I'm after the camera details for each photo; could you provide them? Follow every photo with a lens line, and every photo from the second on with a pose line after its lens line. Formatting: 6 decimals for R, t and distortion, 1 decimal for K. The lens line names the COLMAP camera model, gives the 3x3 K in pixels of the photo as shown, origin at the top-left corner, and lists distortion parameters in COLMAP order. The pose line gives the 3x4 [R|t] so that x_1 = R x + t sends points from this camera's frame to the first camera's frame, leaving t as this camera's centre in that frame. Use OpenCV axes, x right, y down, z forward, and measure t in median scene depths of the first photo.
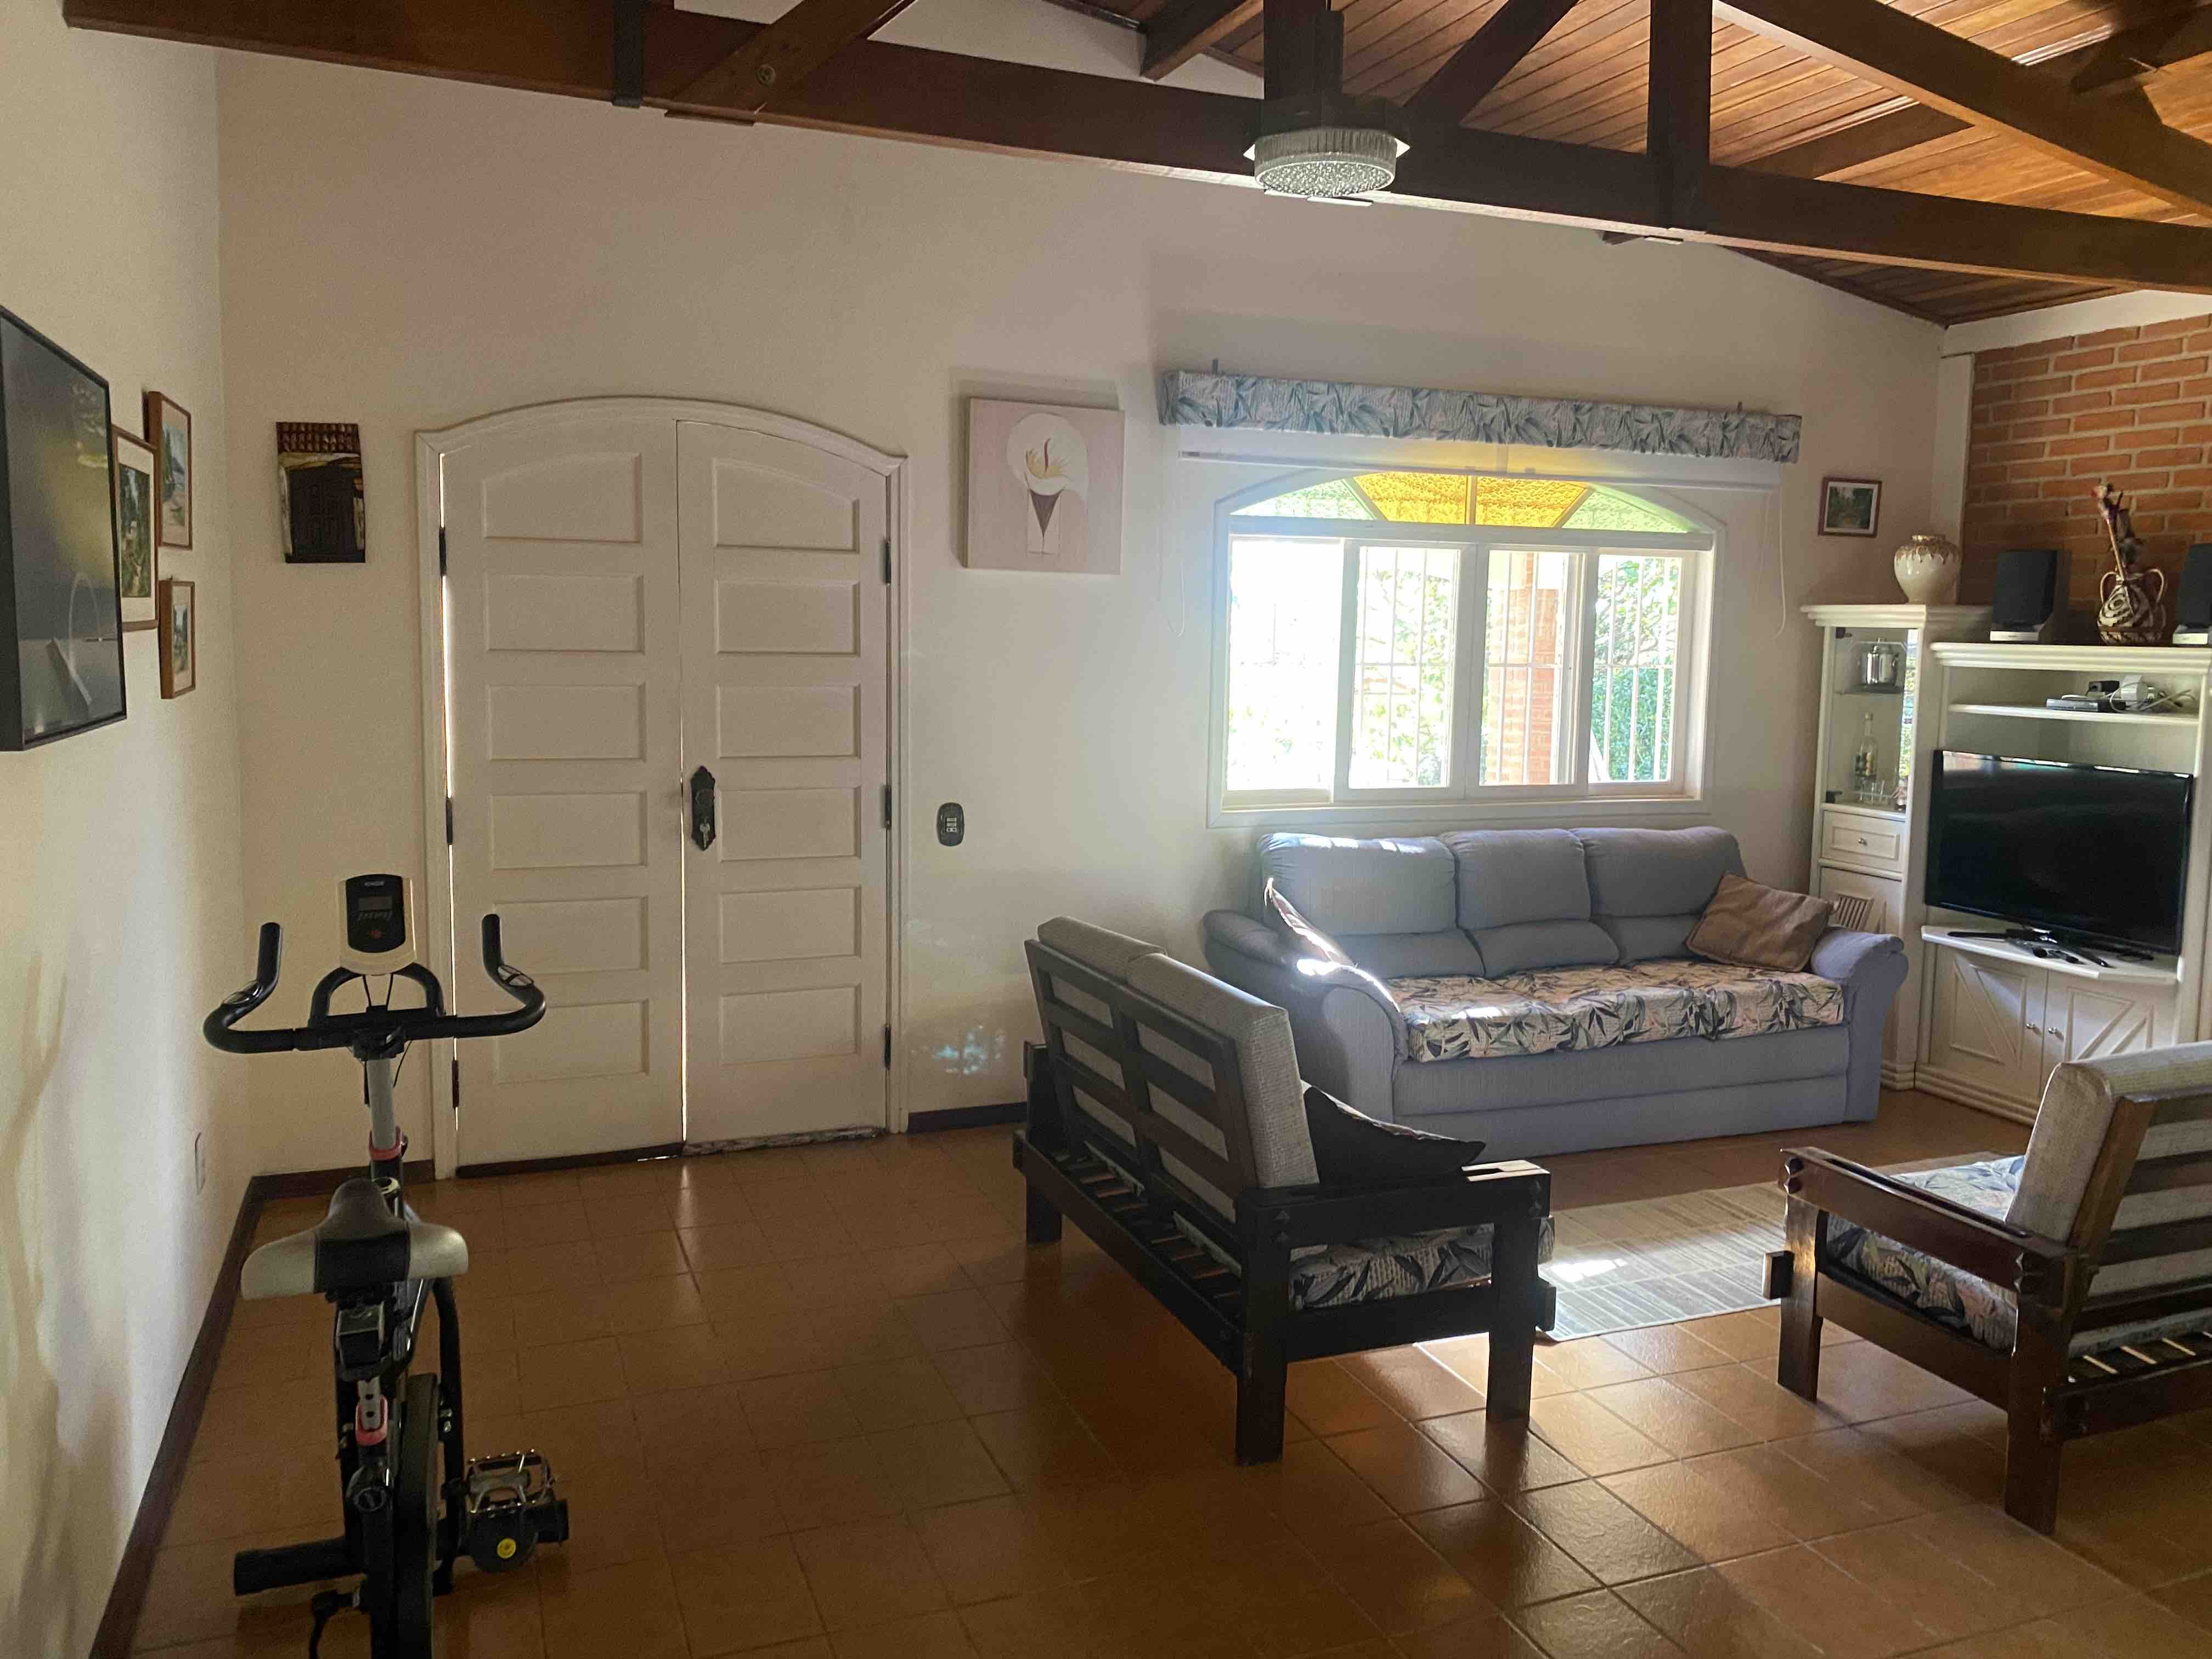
lens RADIAL K [[1676.1, 0, 1086.4], [0, 1676.1, 793.0], [0, 0, 1]] dist [0.038933, -0.044939]
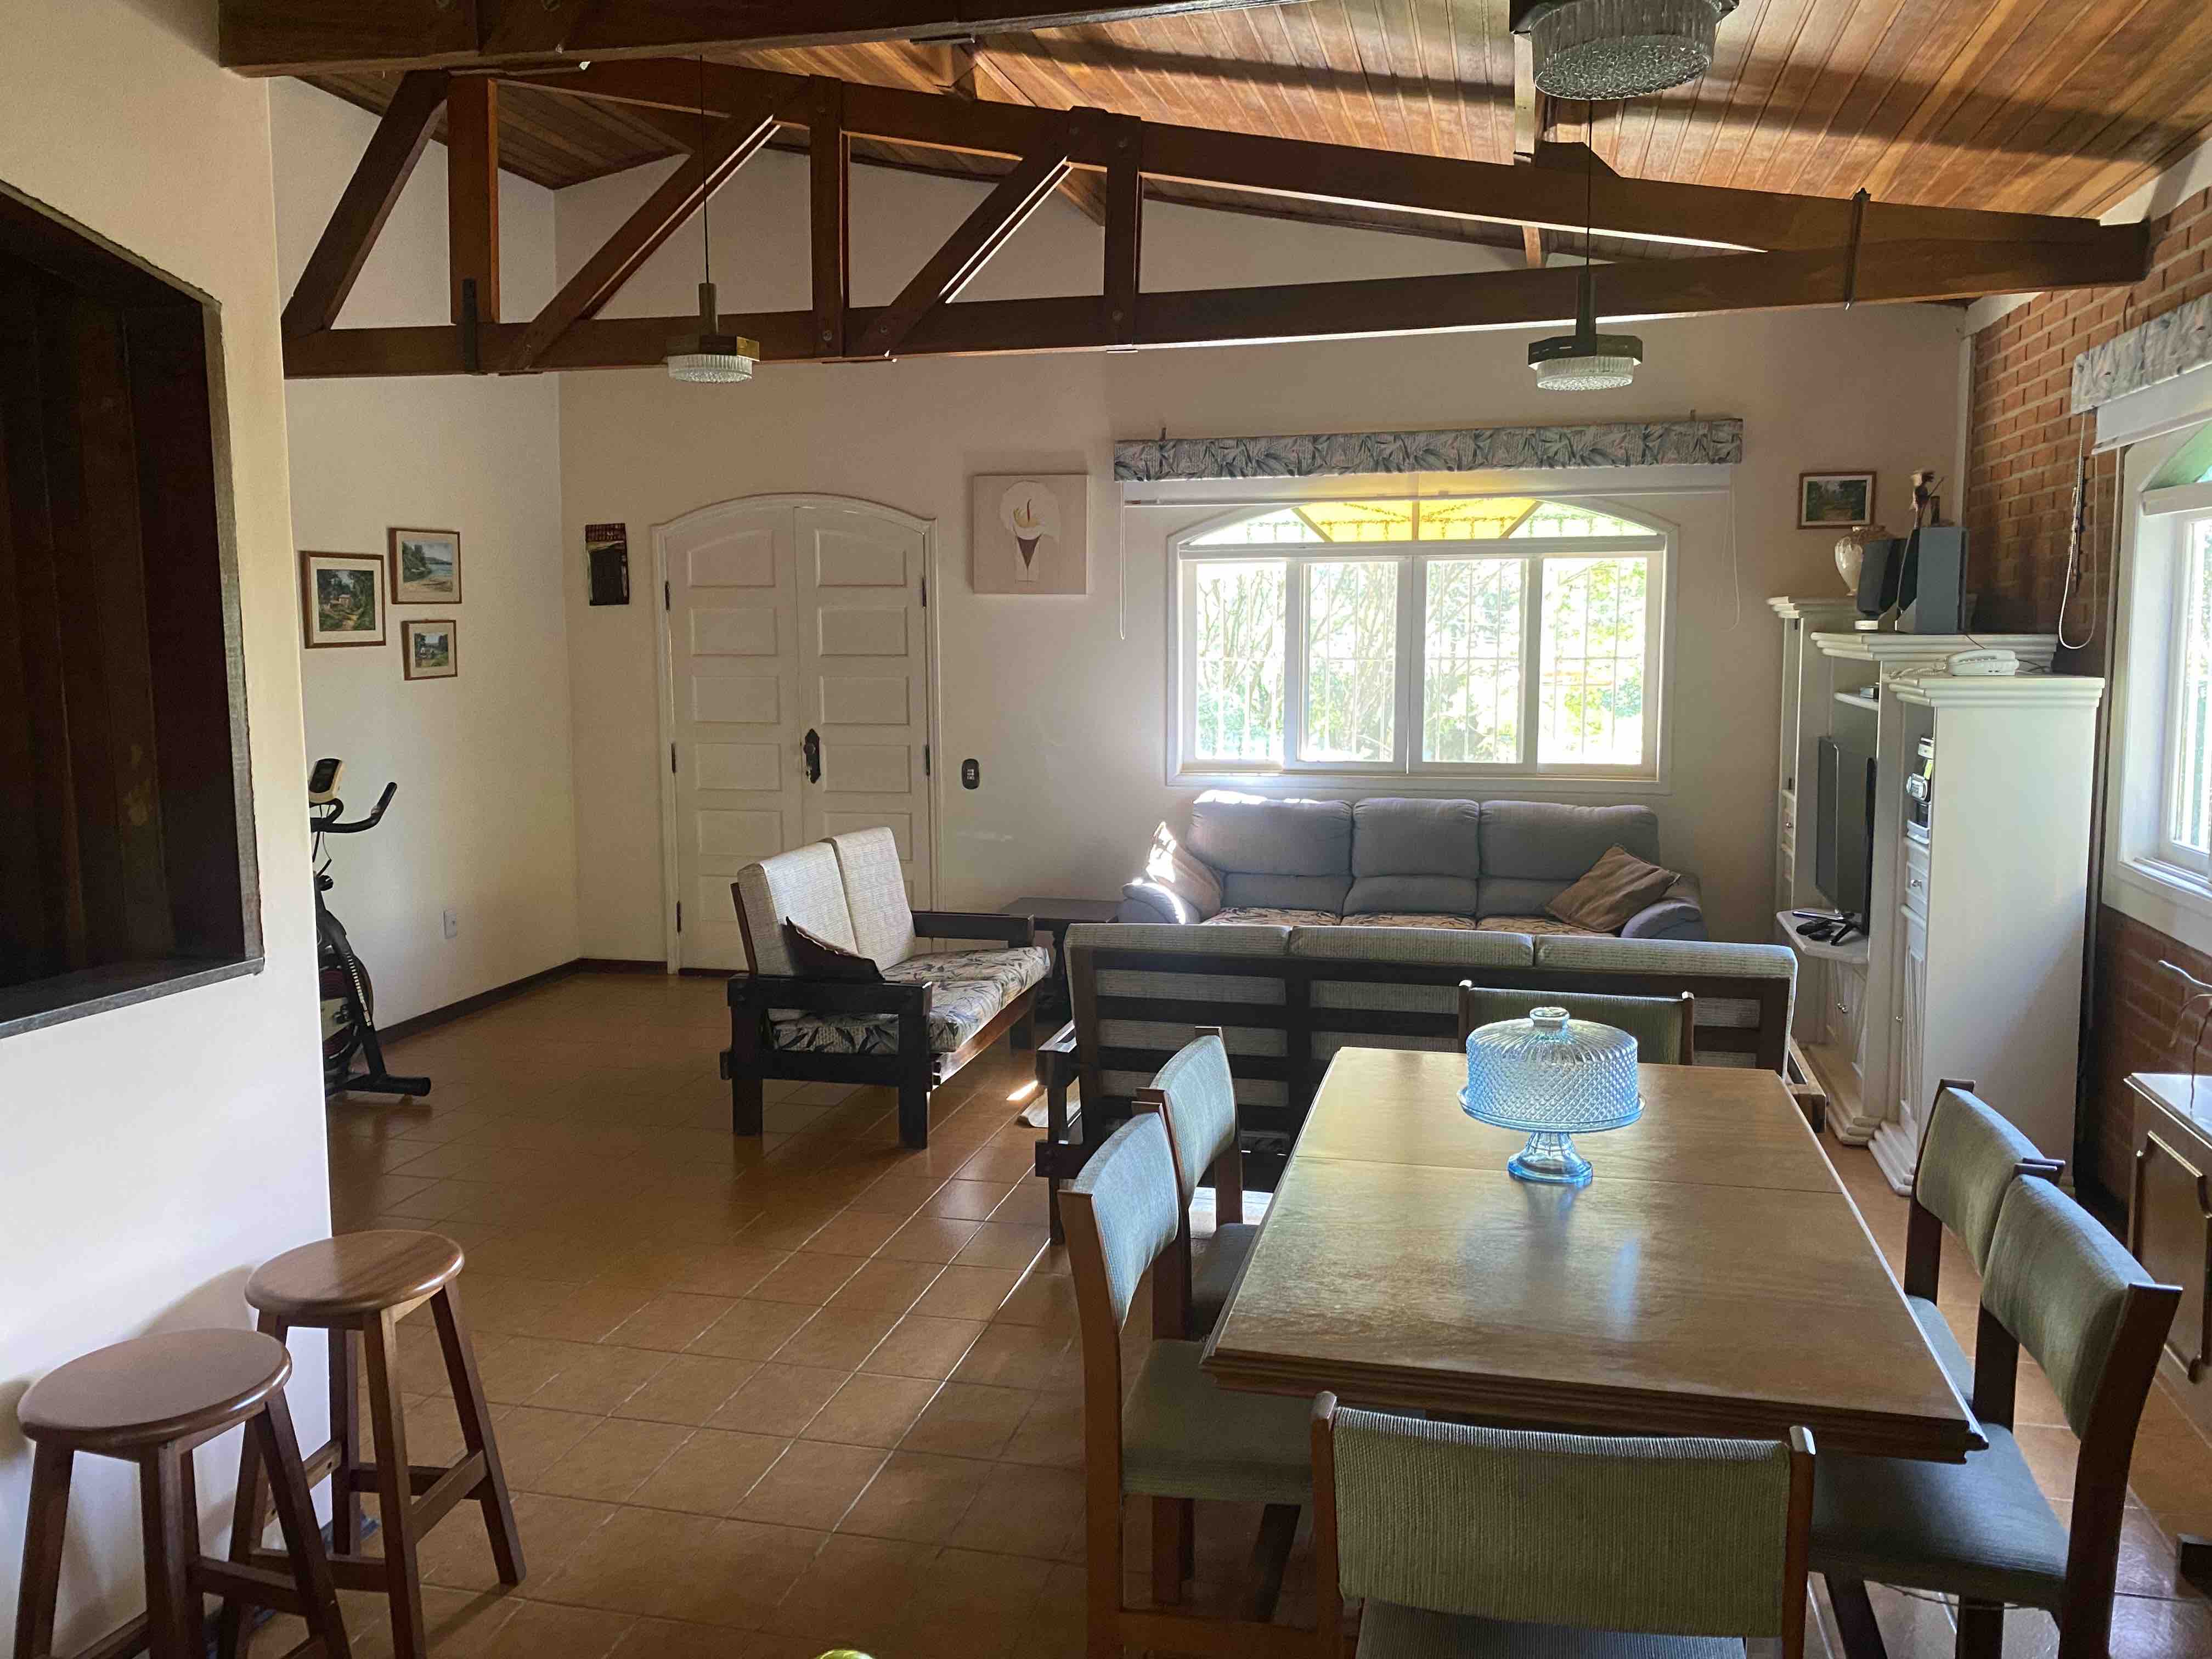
lens RADIAL K [[1676.1, 0, 1103.5], [0, 1676.1, 827.9], [0, 0, 1]] dist [0.038933, -0.044939]
pose [[0.821910, 0.048619, -0.567539, 0.785298], [-0.037286, 0.998806, 0.031567, 0.014706], [0.568396, -0.004784, 0.822741, -0.105363]]
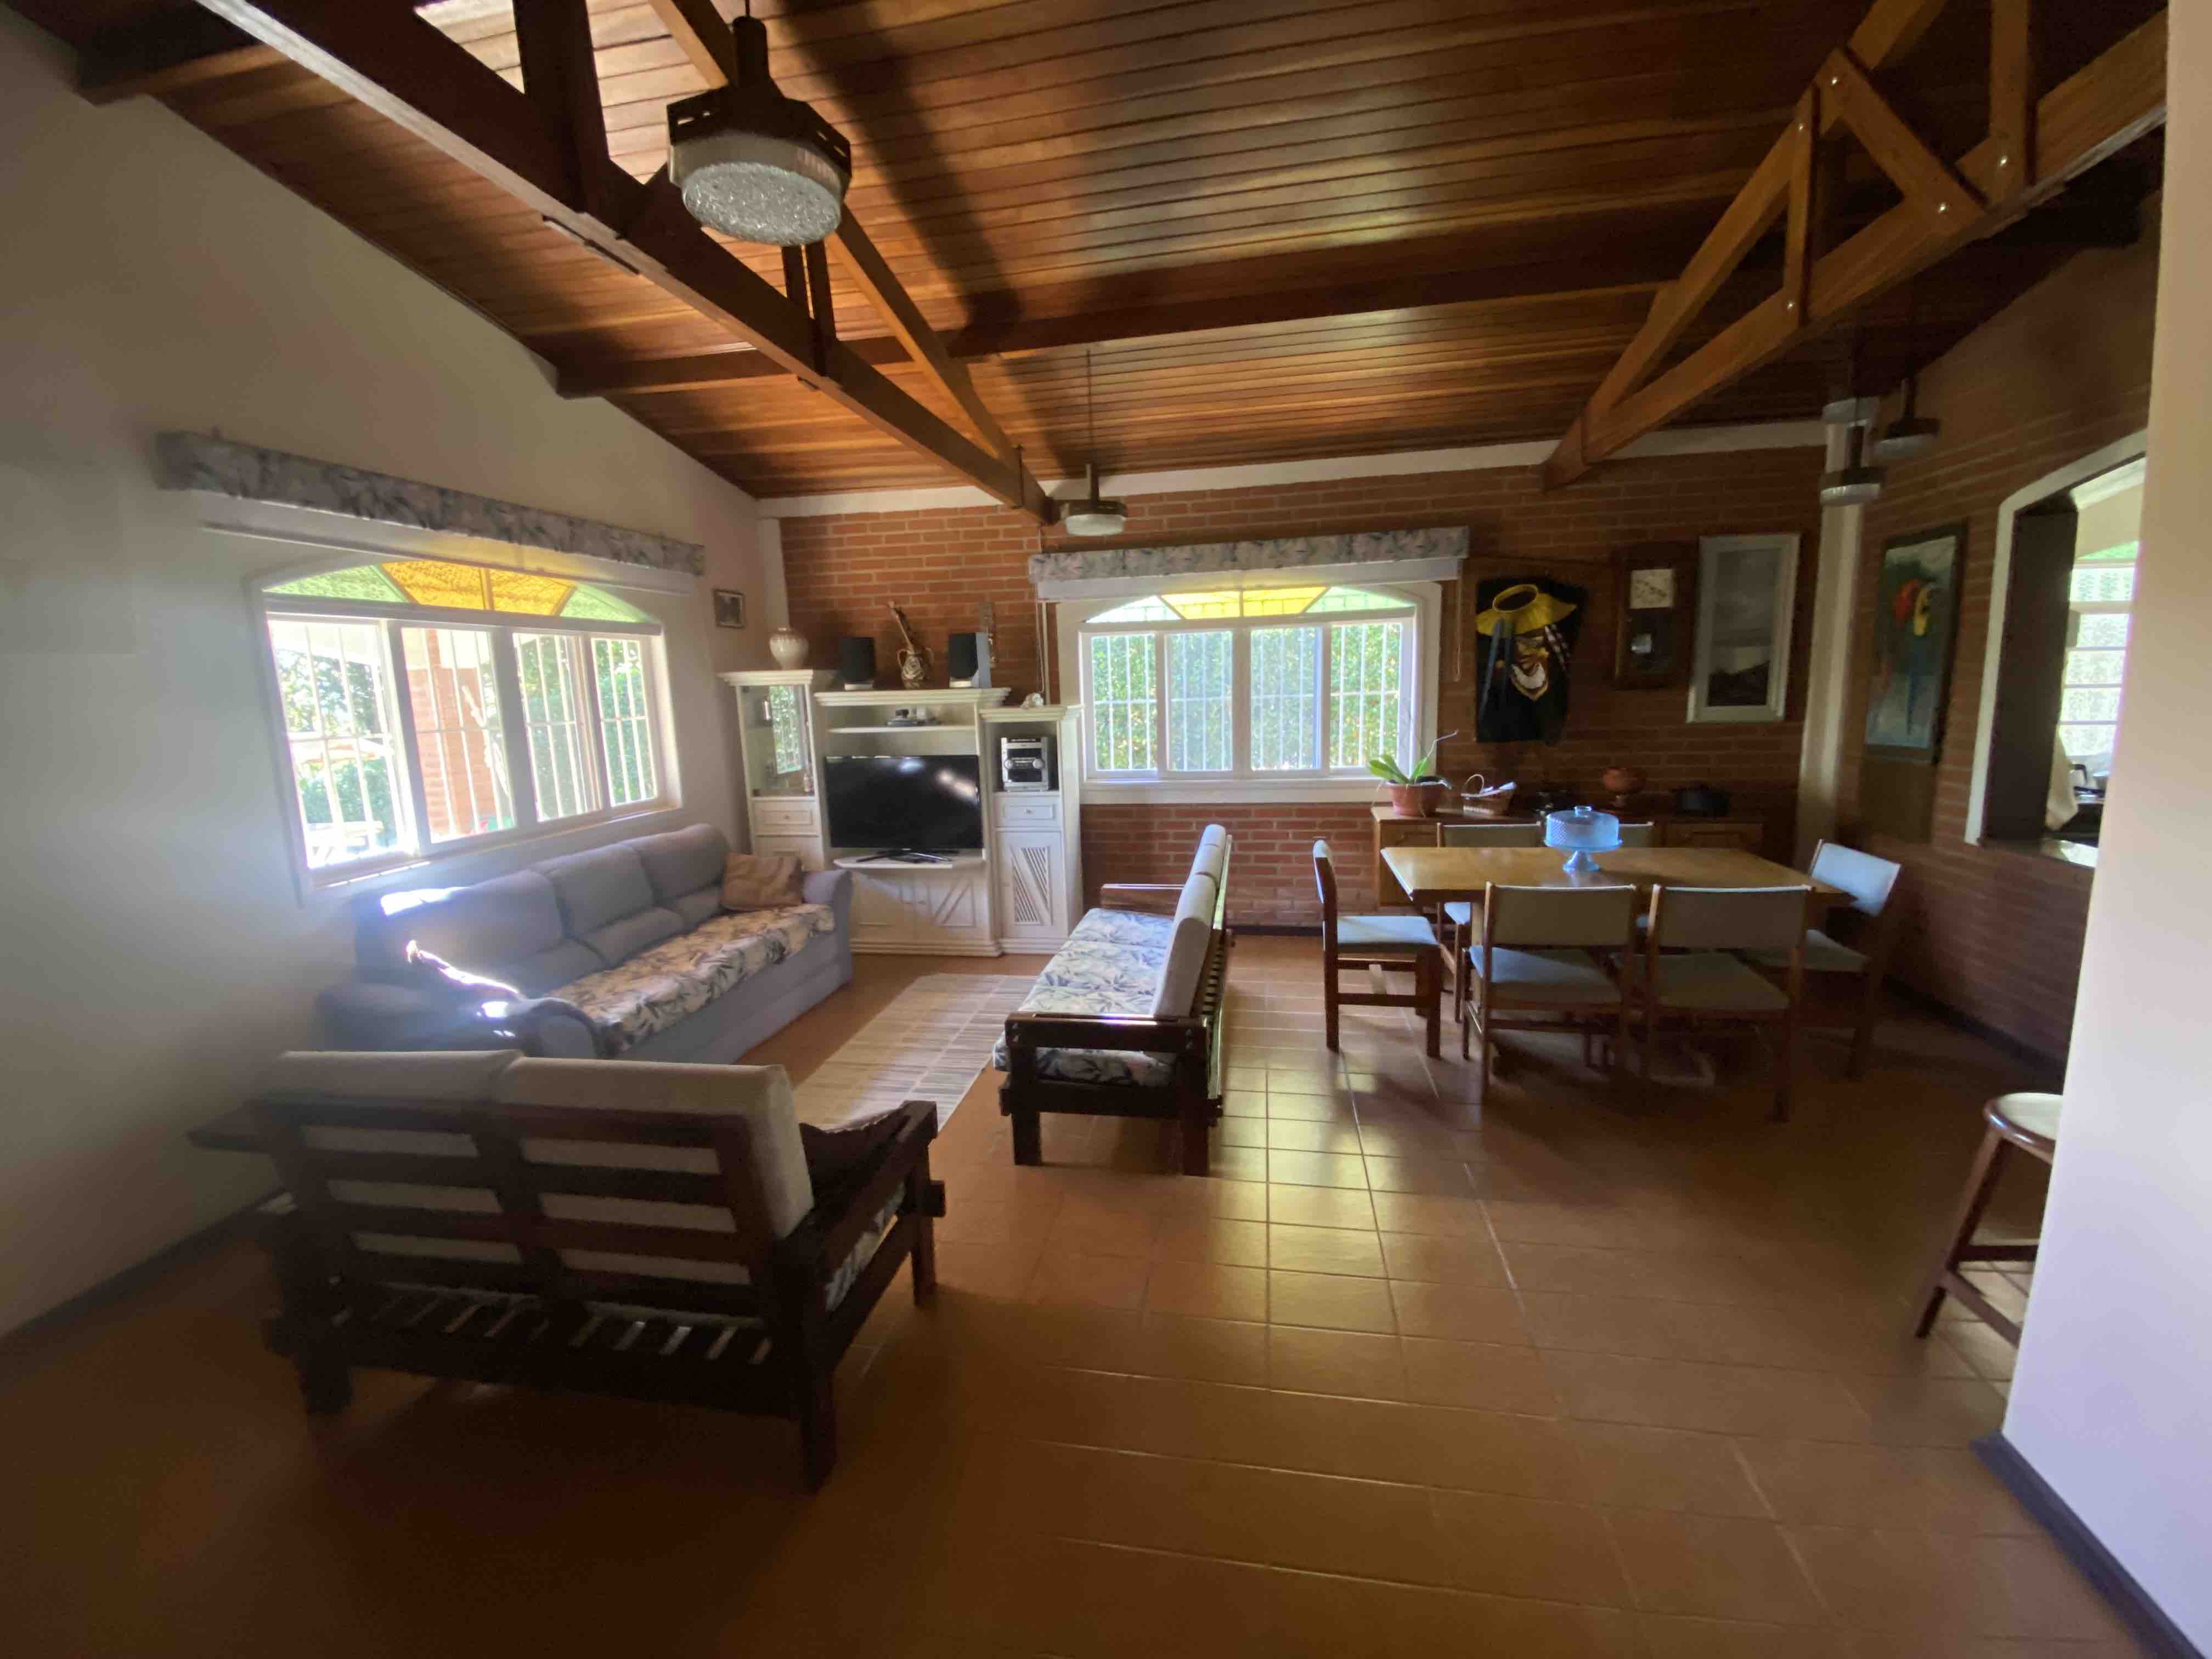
lens RADIAL K [[891.2, 0, 1110.9], [0, 891.2, 826.0], [0, 0, 1]] dist [-0.002025, -0.003558]
pose [[0.500115, -0.171985, 0.848708, -0.128166], [0.124450, 0.984180, 0.126103, -0.035049], [-0.856970, 0.042556, 0.513607, 0.316235]]
